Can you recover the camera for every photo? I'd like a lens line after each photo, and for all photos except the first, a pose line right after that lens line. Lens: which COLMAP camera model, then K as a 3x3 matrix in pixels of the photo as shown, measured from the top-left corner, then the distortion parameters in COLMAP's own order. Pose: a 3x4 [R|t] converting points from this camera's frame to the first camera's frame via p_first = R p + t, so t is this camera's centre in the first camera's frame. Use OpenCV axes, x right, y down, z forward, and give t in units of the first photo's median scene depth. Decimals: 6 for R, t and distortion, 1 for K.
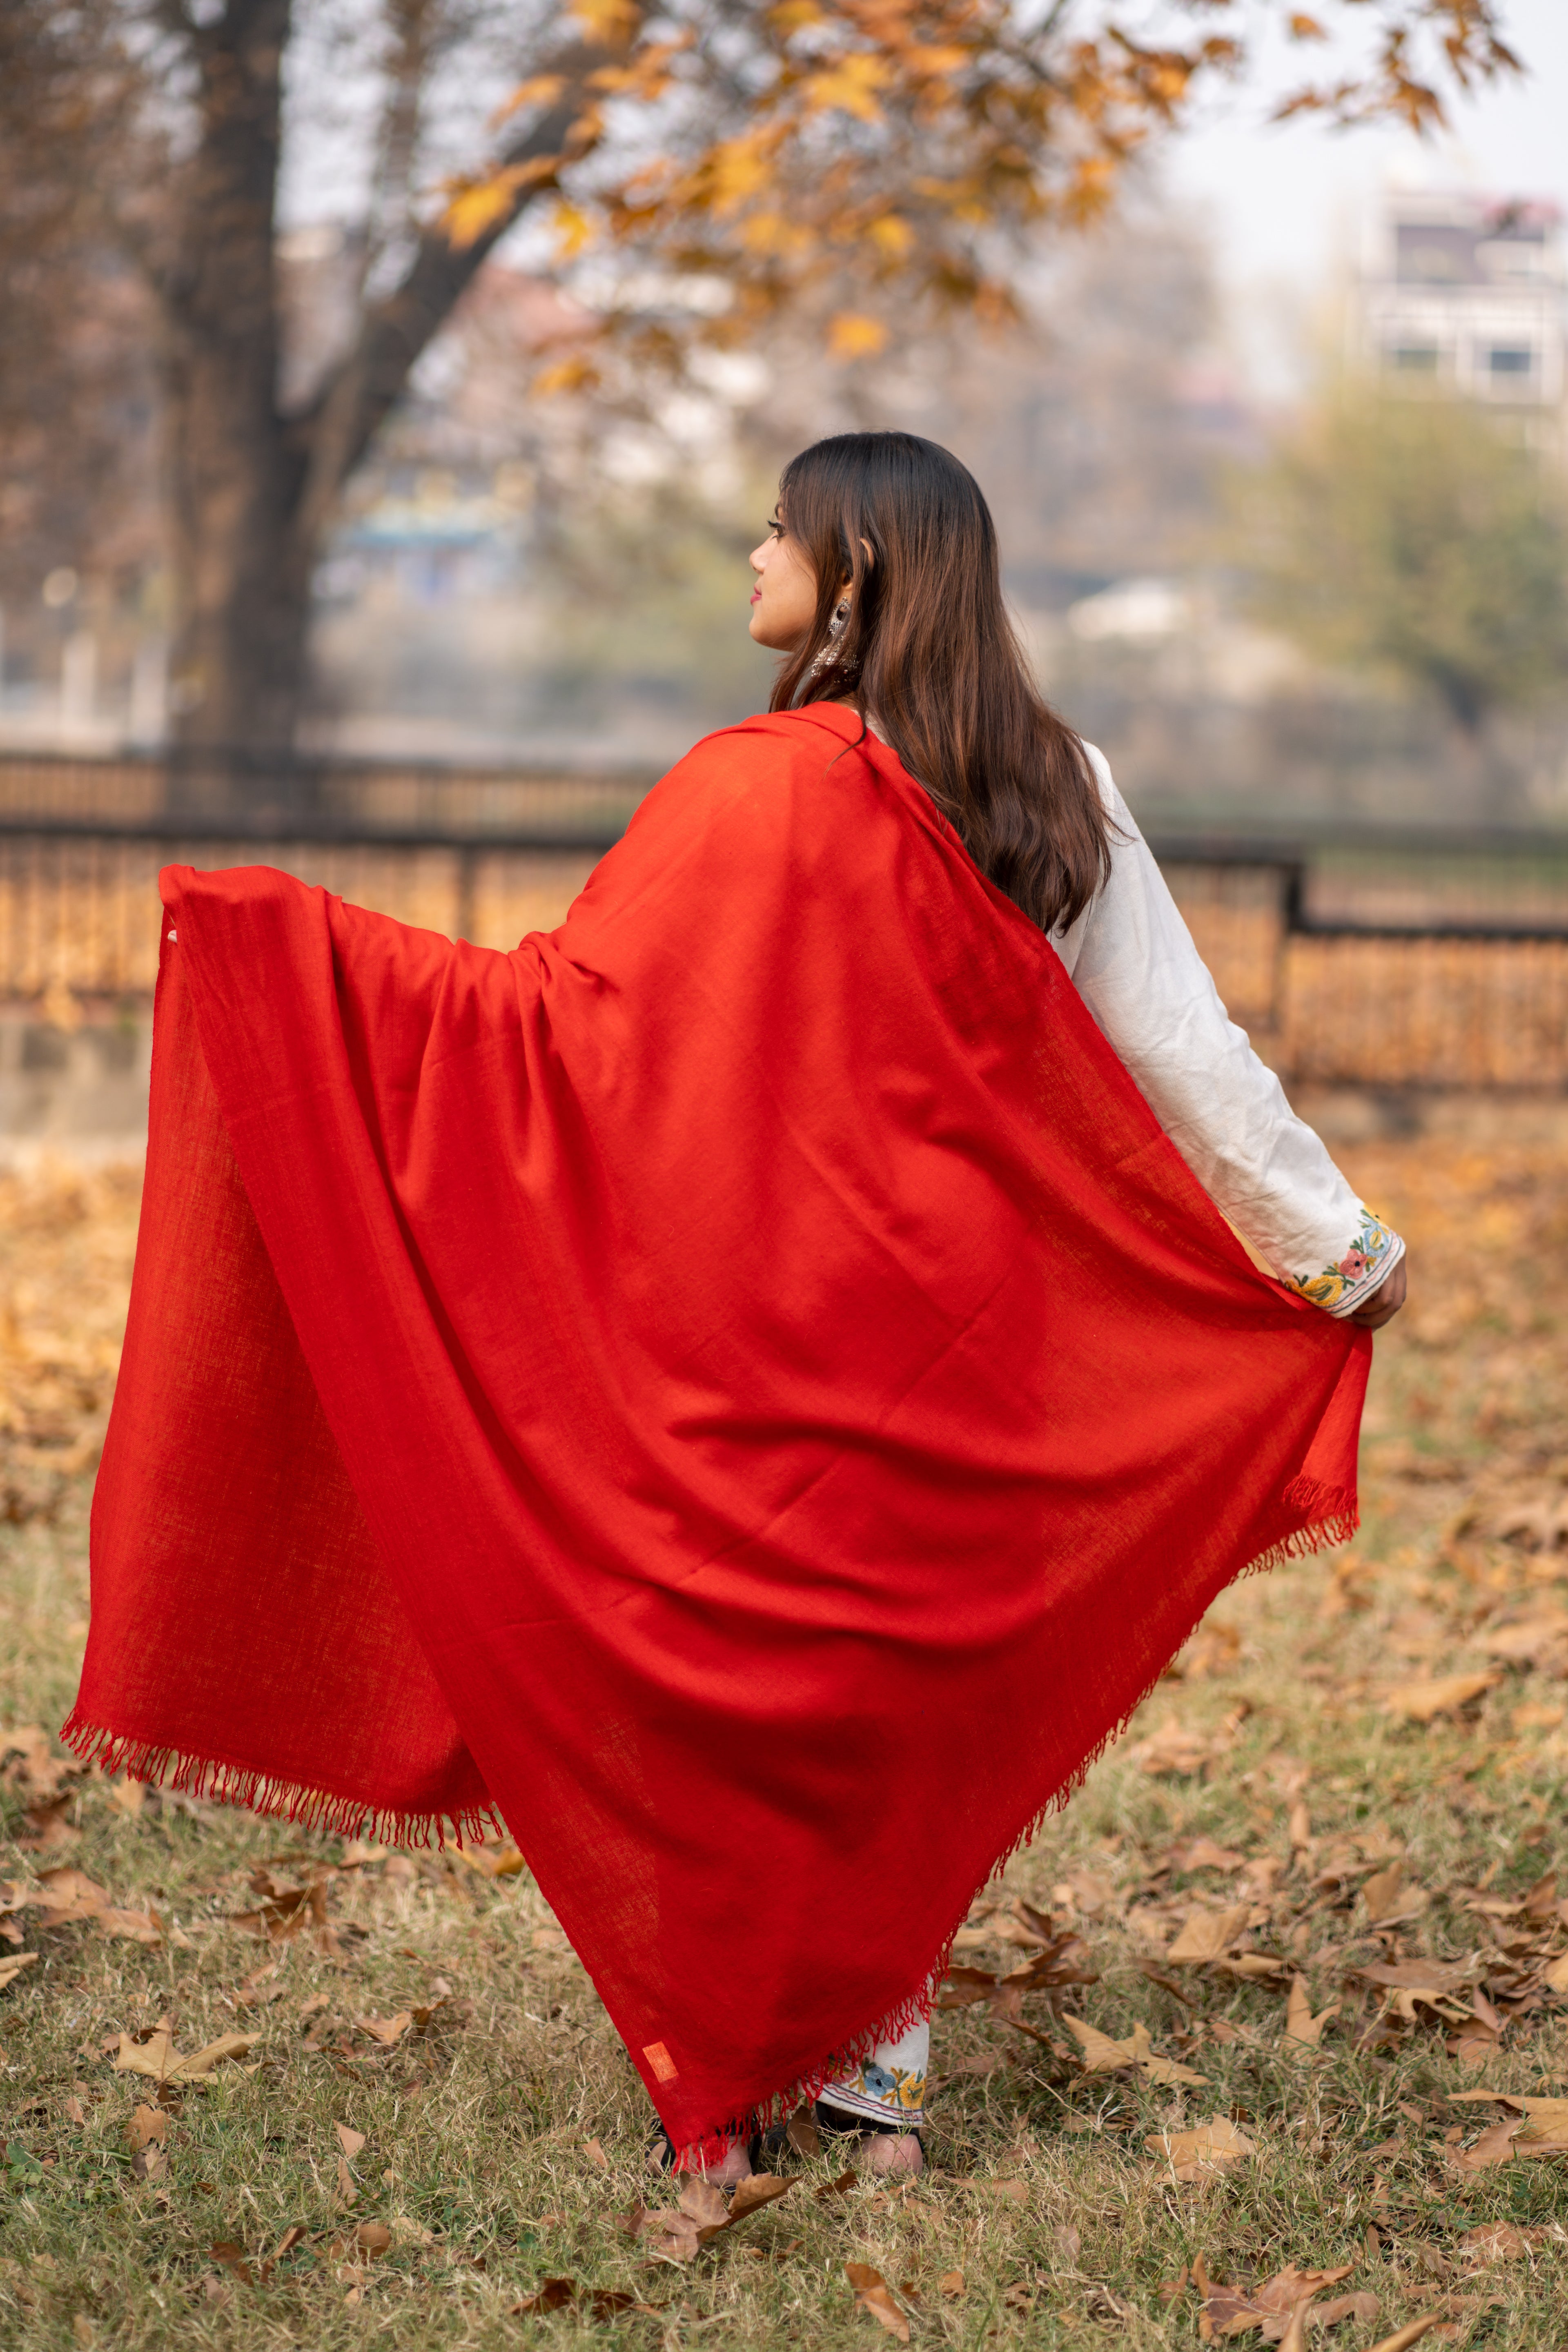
lens RADIAL K [[5569.5, 0, 784.0], [0, 5569.5, 1176.0], [0, 0, 1]] dist [0.131612, -2.774548]
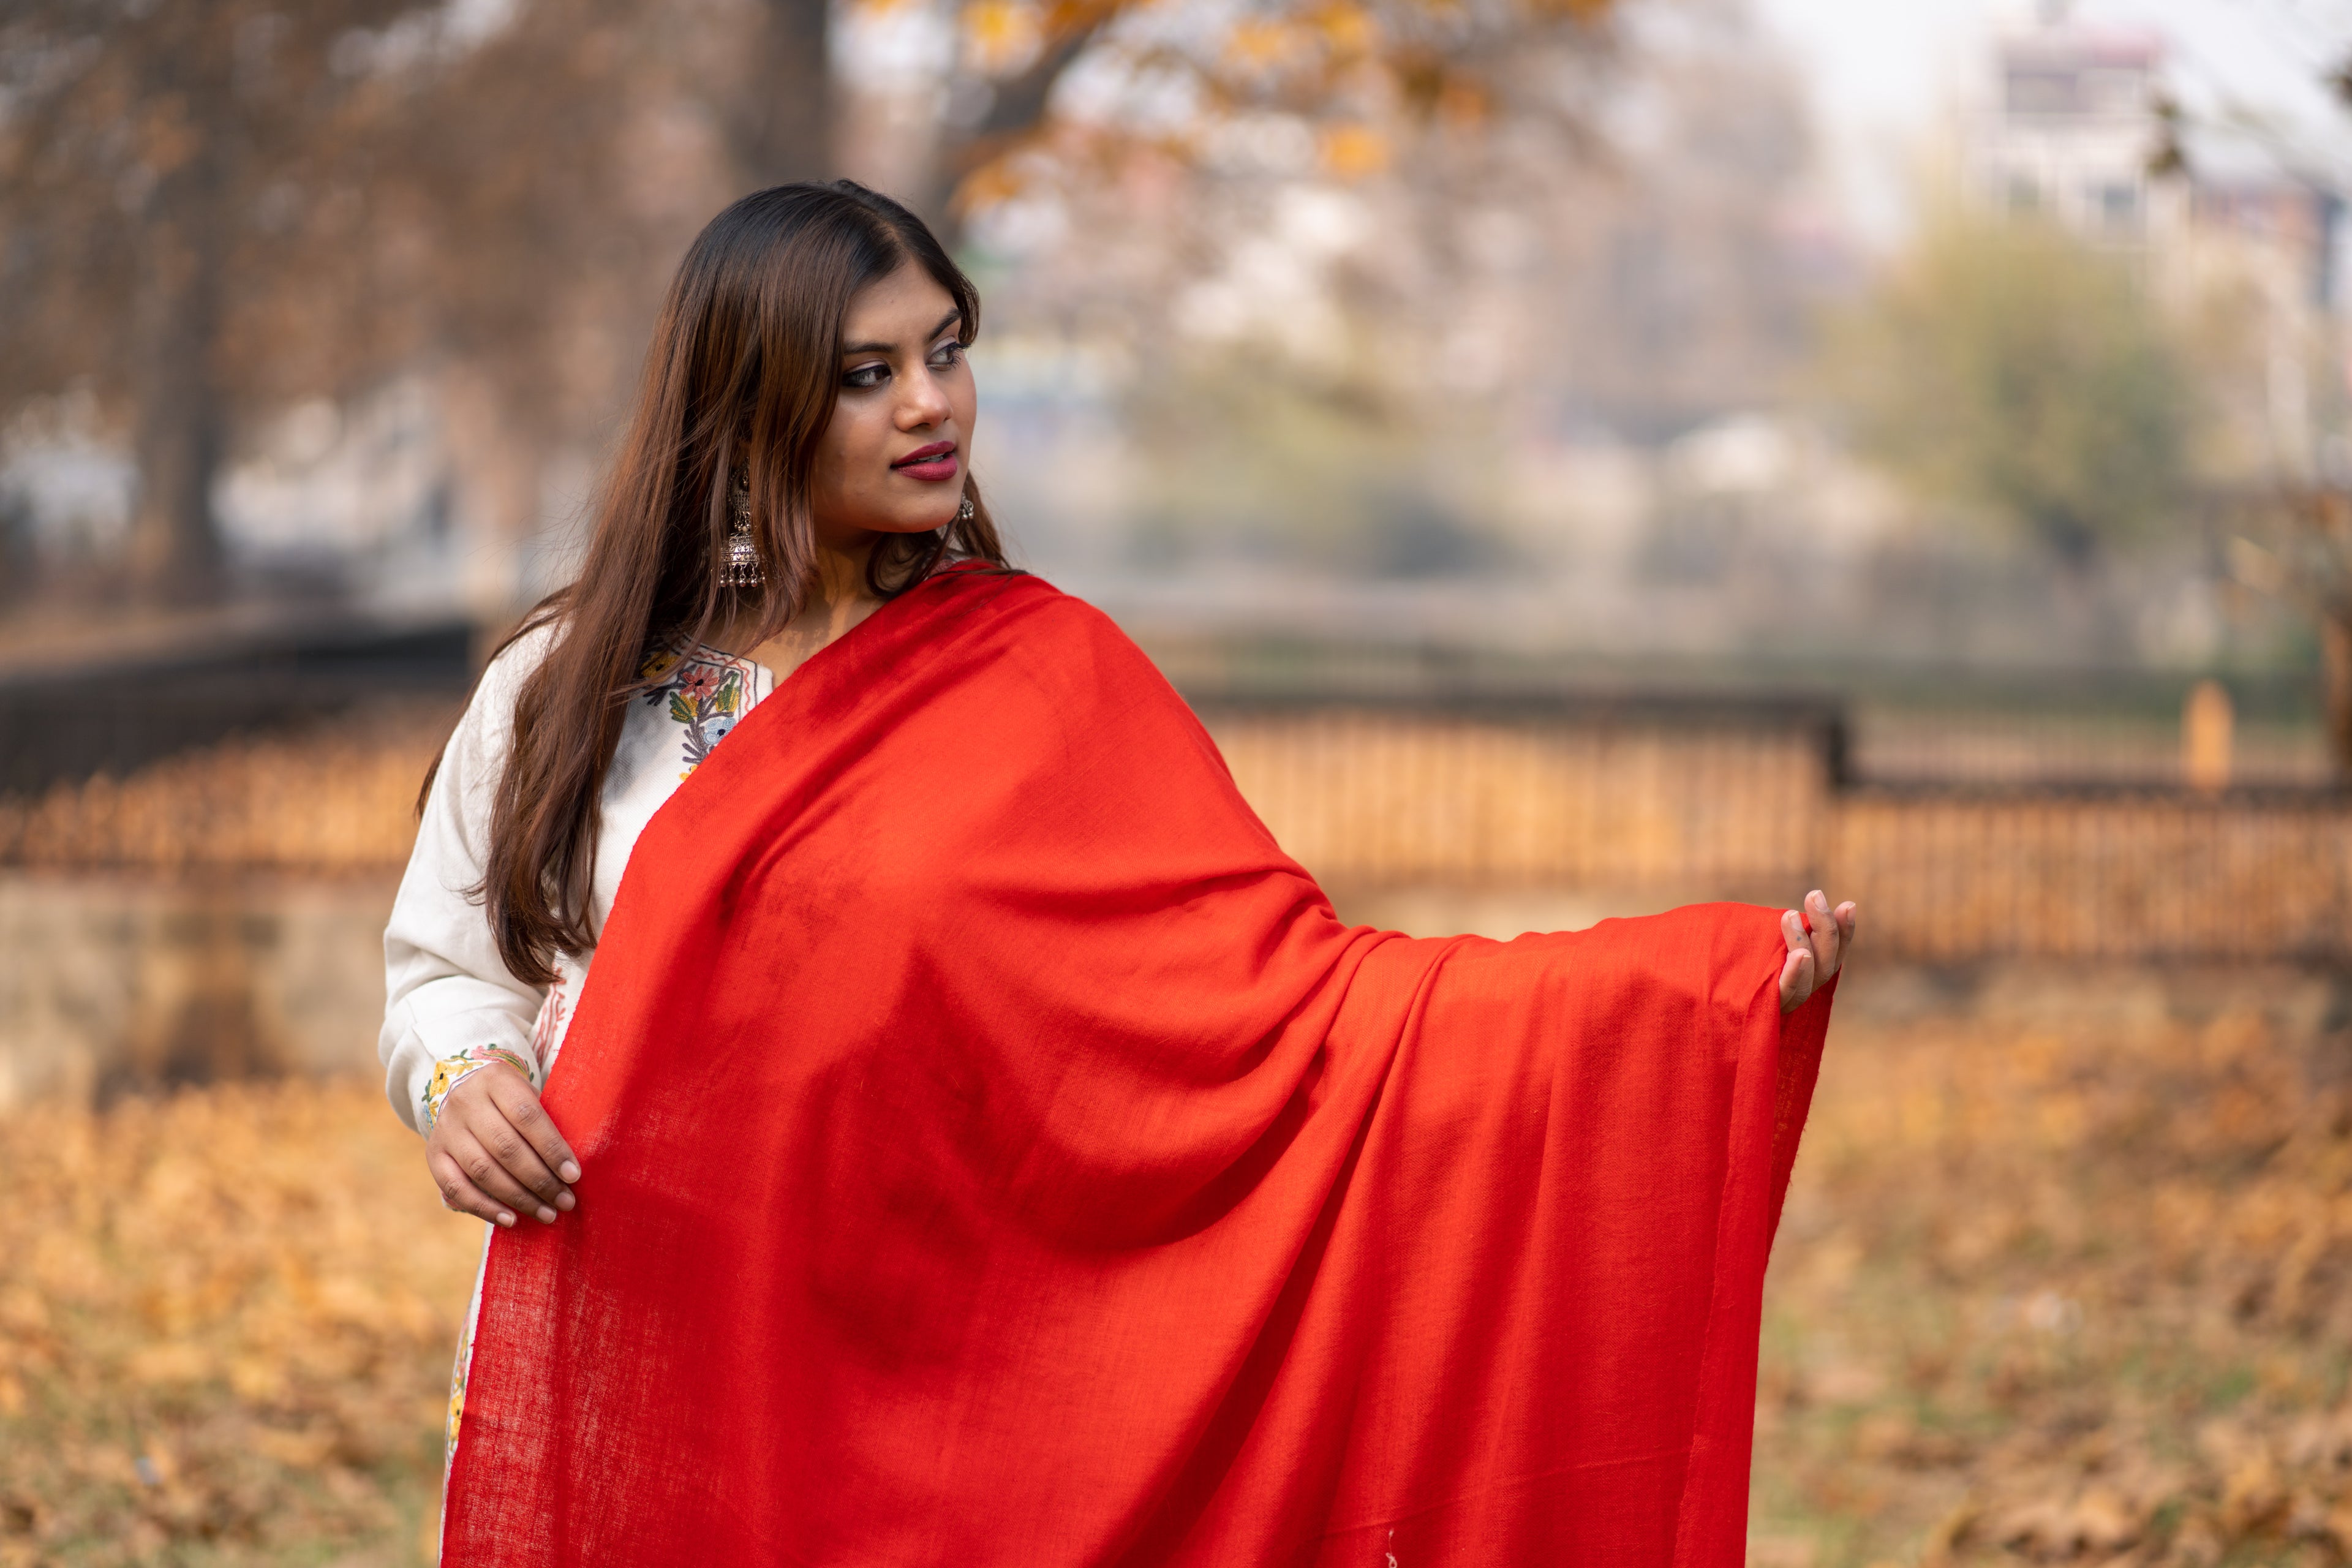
lens RADIAL K [[5569.5, 0, 1176.0], [0, 5569.5, 784.0], [0, 0, 1]] dist [0.131612, -2.774548]
pose [[0.999131, -0.009549, -0.040581, 0.058154], [0.007782, 0.999024, -0.043488, -0.018186], [0.040956, 0.043134, 0.998229, 0.239177]]
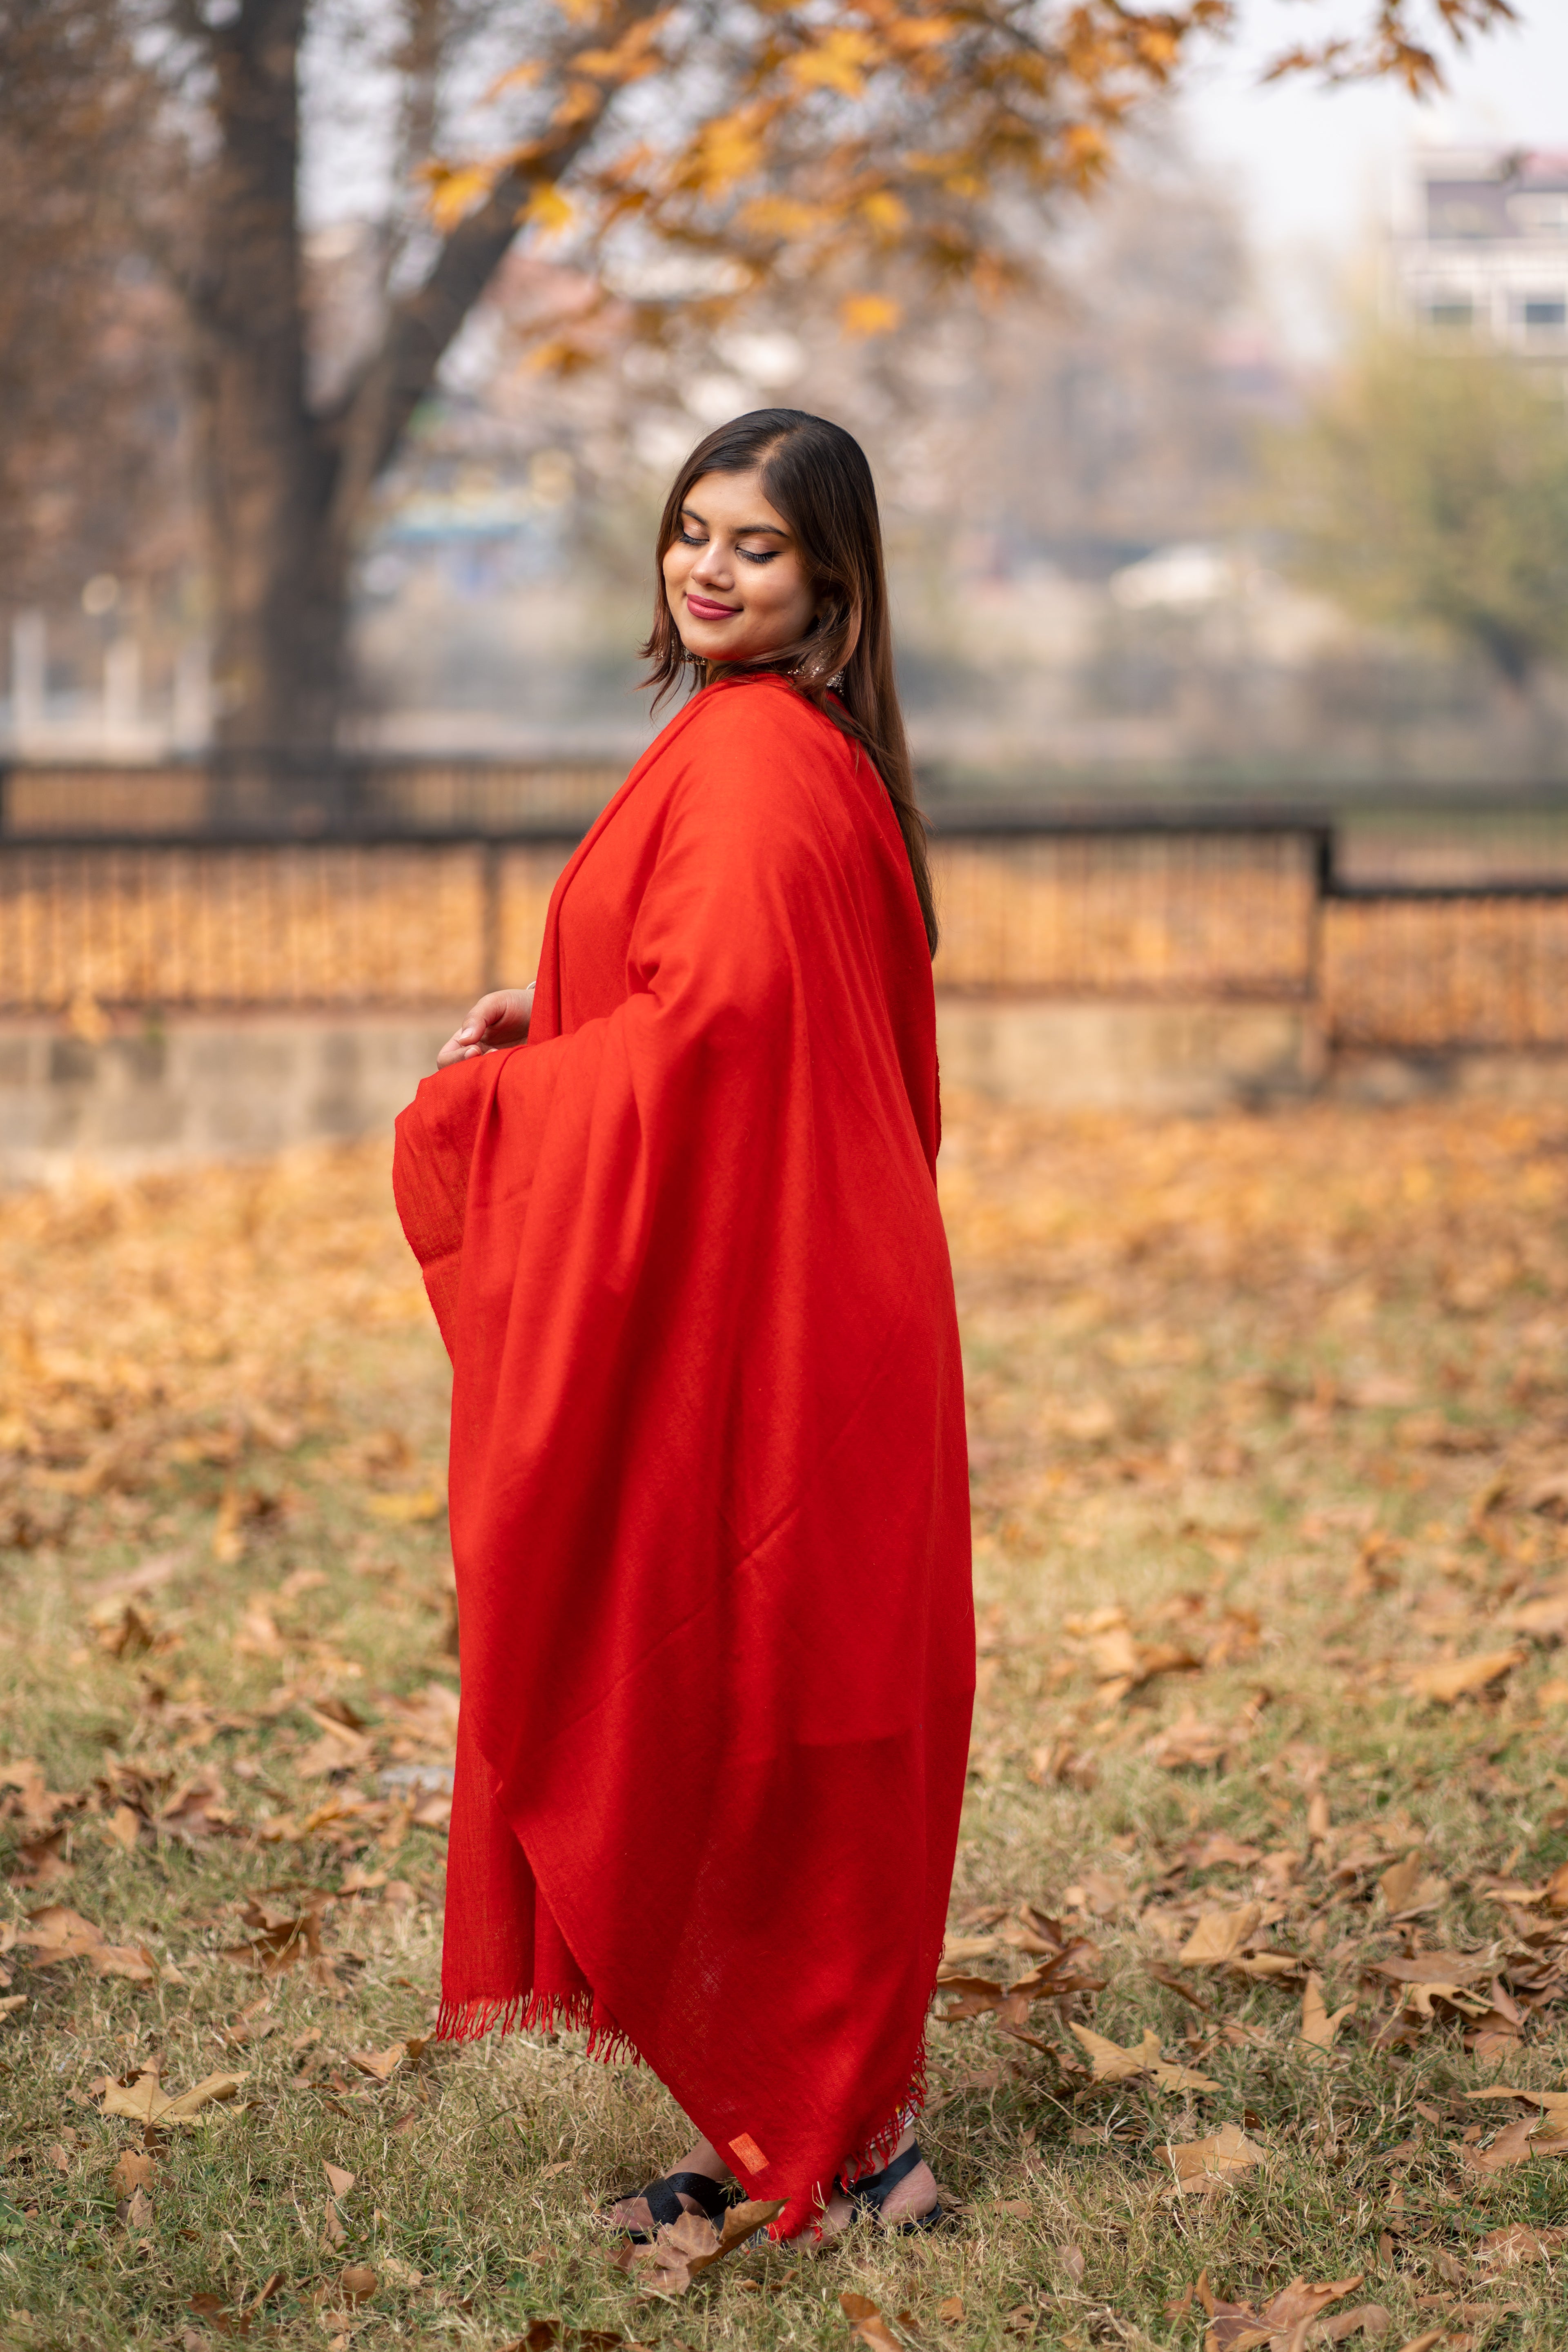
lens RADIAL K [[5569.5, 0, 784.0], [0, 5569.5, 1176.0], [0, 0, 1]] dist [0.131612, -2.774548]
pose [[0.999249, -0.036764, -0.012202, 0.015324], [0.036806, 0.999317, 0.003248, -0.002636], [0.012074, -0.003695, 0.999920, 0.020545]]
